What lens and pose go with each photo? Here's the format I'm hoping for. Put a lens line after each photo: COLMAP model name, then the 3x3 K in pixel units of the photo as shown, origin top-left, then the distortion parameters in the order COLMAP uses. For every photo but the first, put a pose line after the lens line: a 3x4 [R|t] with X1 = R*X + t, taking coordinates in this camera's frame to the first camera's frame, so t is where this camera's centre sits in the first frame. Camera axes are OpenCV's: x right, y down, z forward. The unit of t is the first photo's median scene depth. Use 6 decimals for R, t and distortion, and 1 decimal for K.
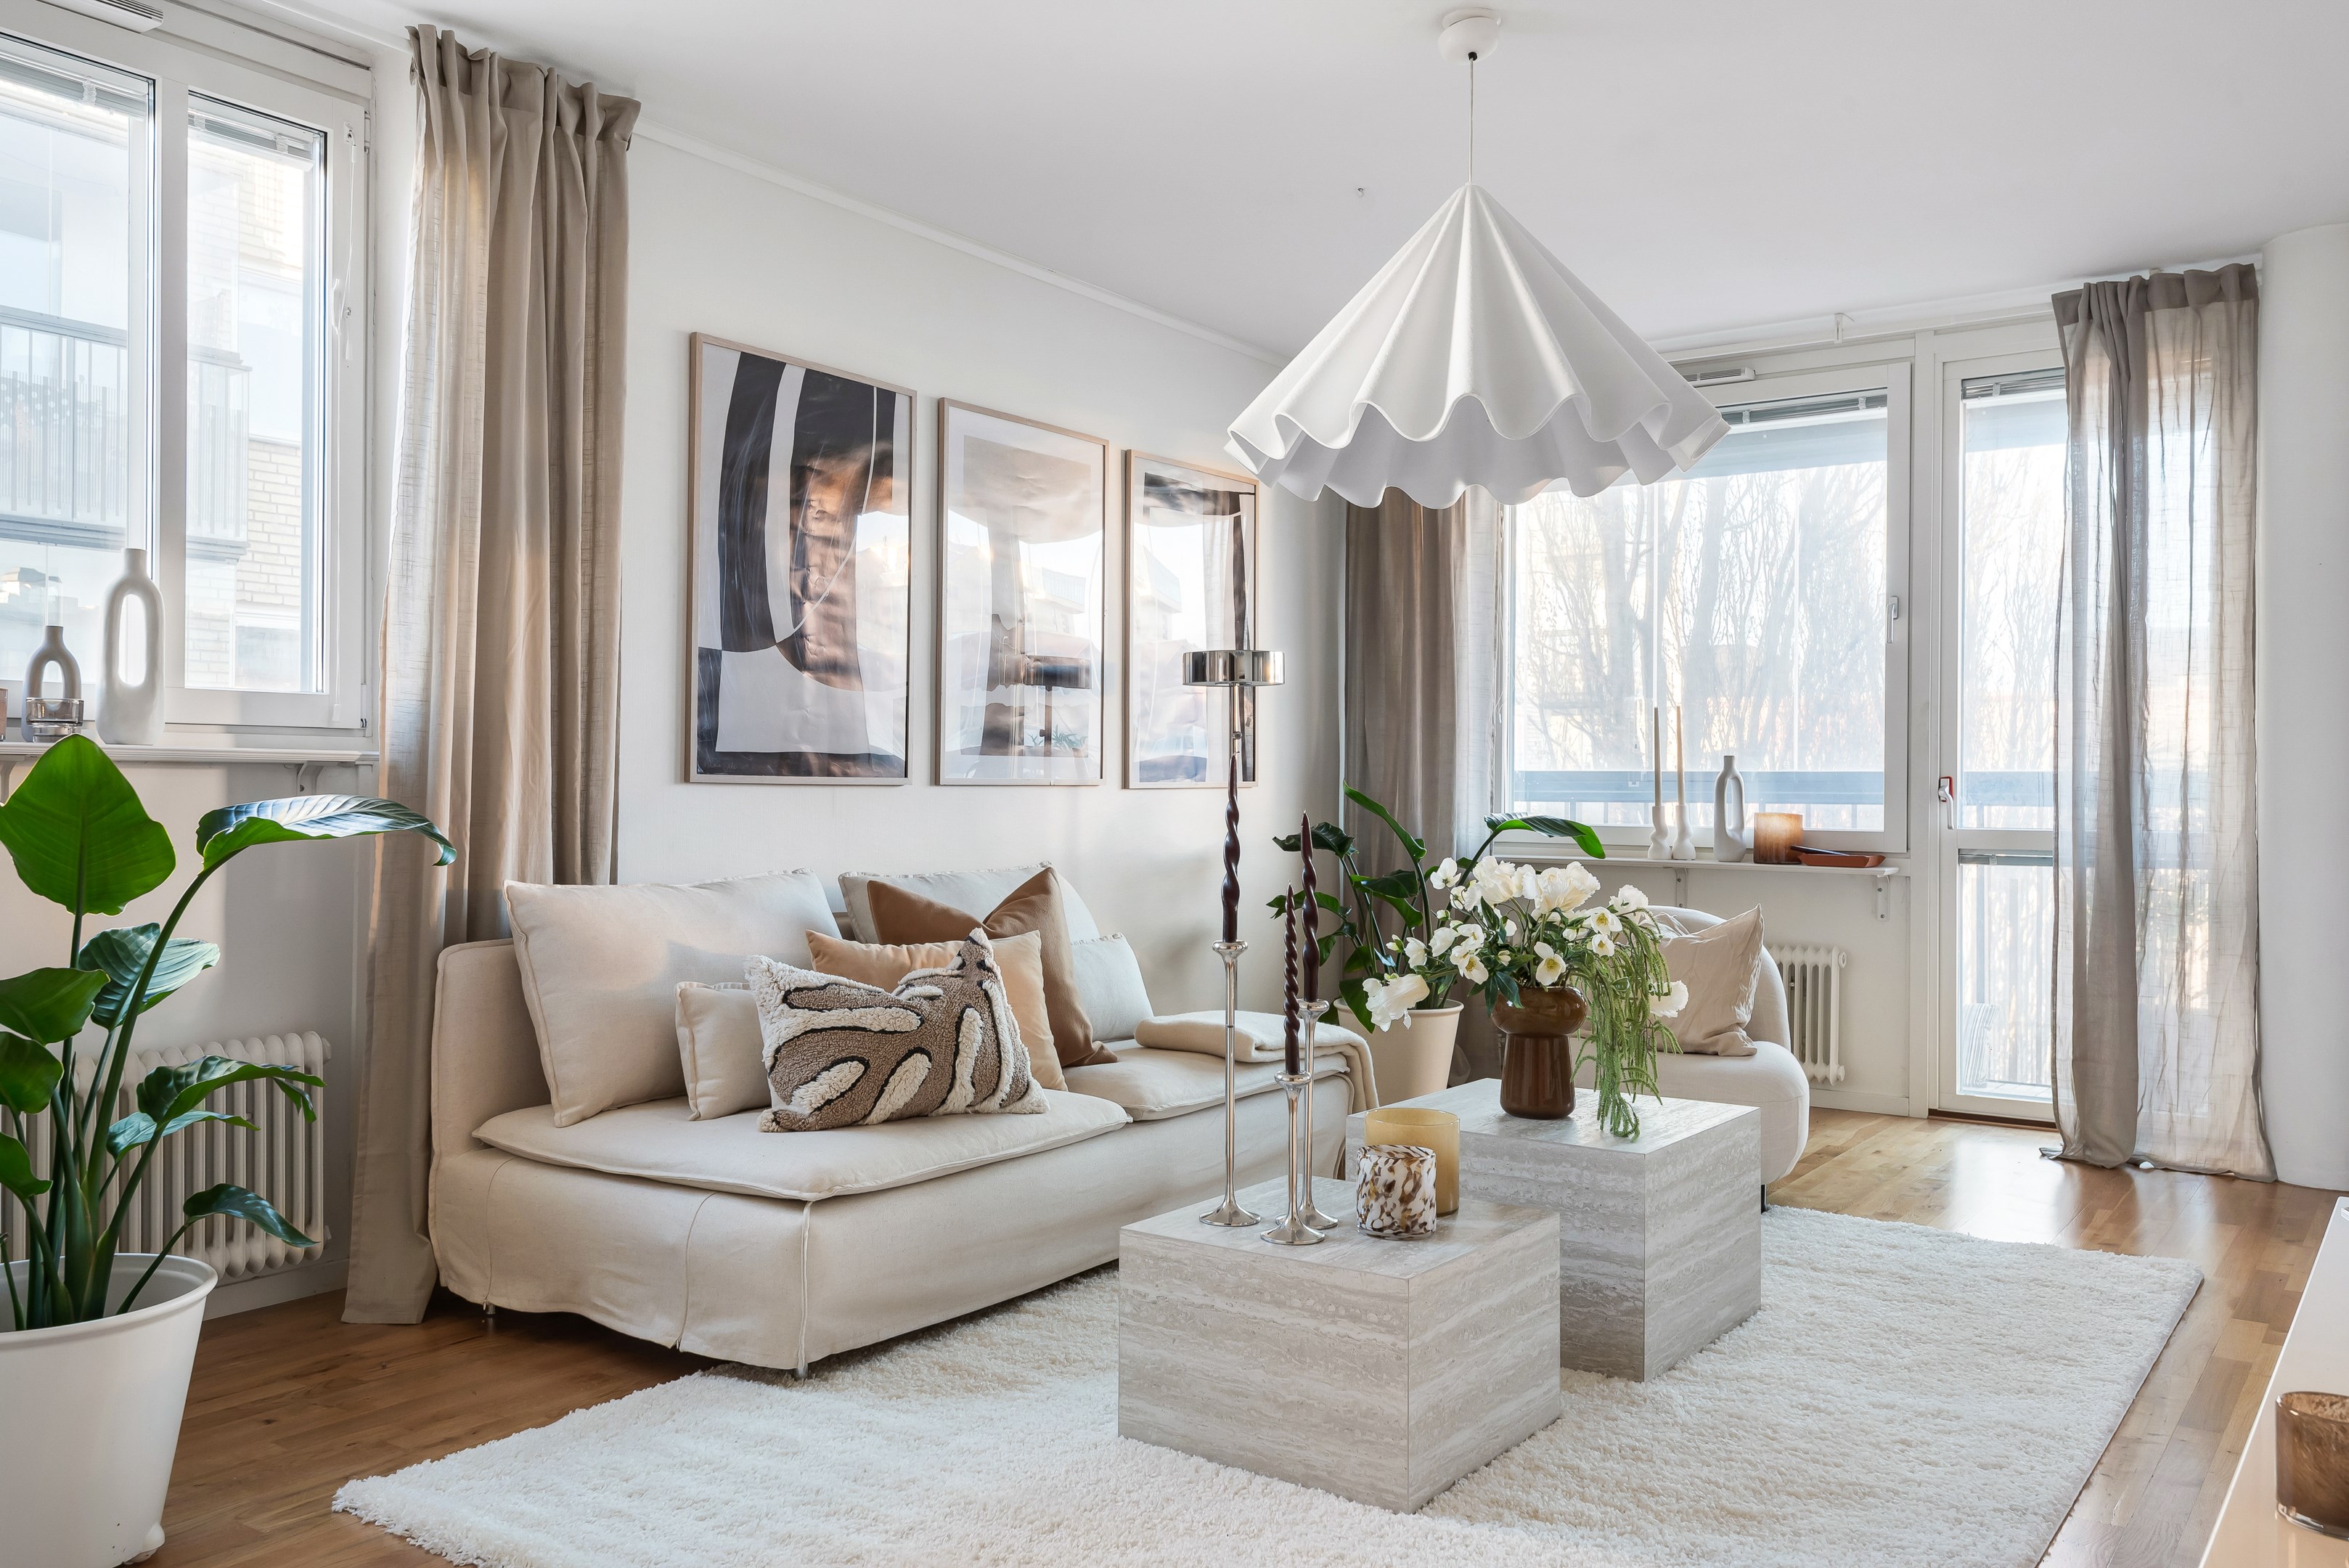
lens RADIAL K [[1862.7, 0, 1173.1], [0, 1862.7, 765.7], [0, 0, 1]] dist [0.037303, -0.017640]
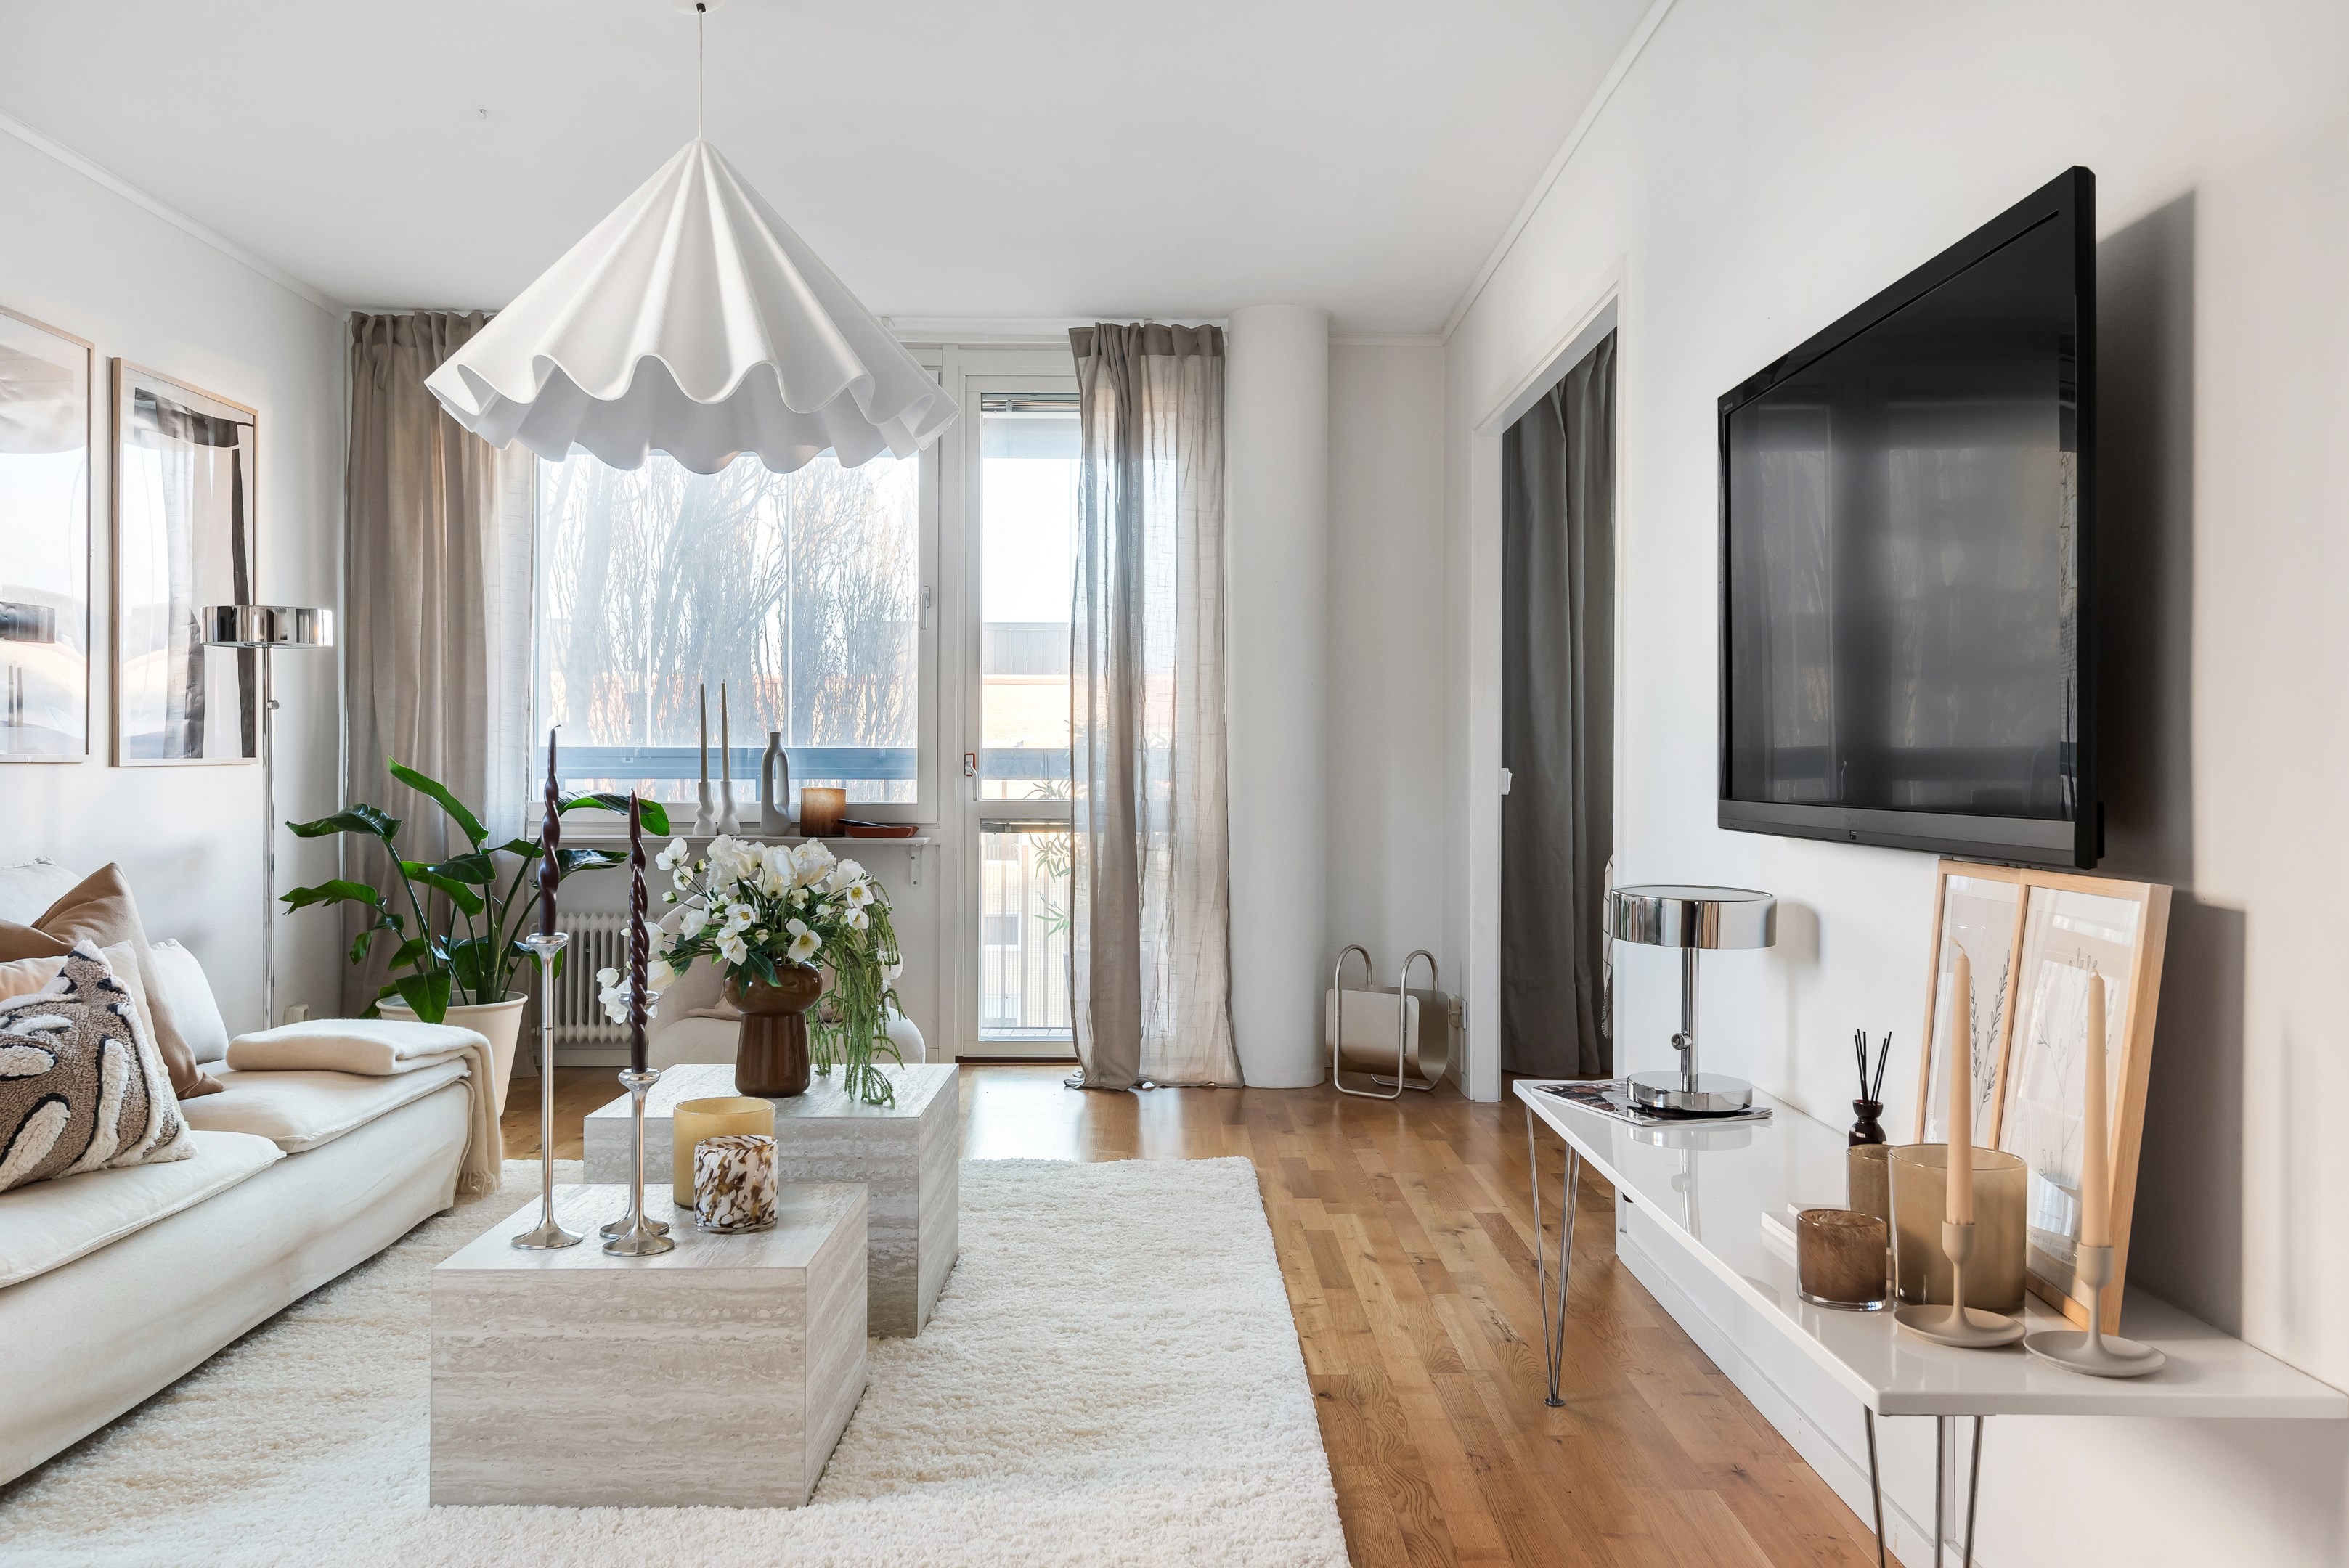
lens RADIAL K [[1862.4, 0, 1184.9], [0, 1862.4, 757.3], [0, 0, 1]] dist [0.037303, -0.017640]
pose [[0.810900, 0.000018, 0.585185, -0.185671], [-0.005058, 0.999963, 0.006977, -0.000029], [-0.585163, -0.008618, 0.810870, 0.060111]]
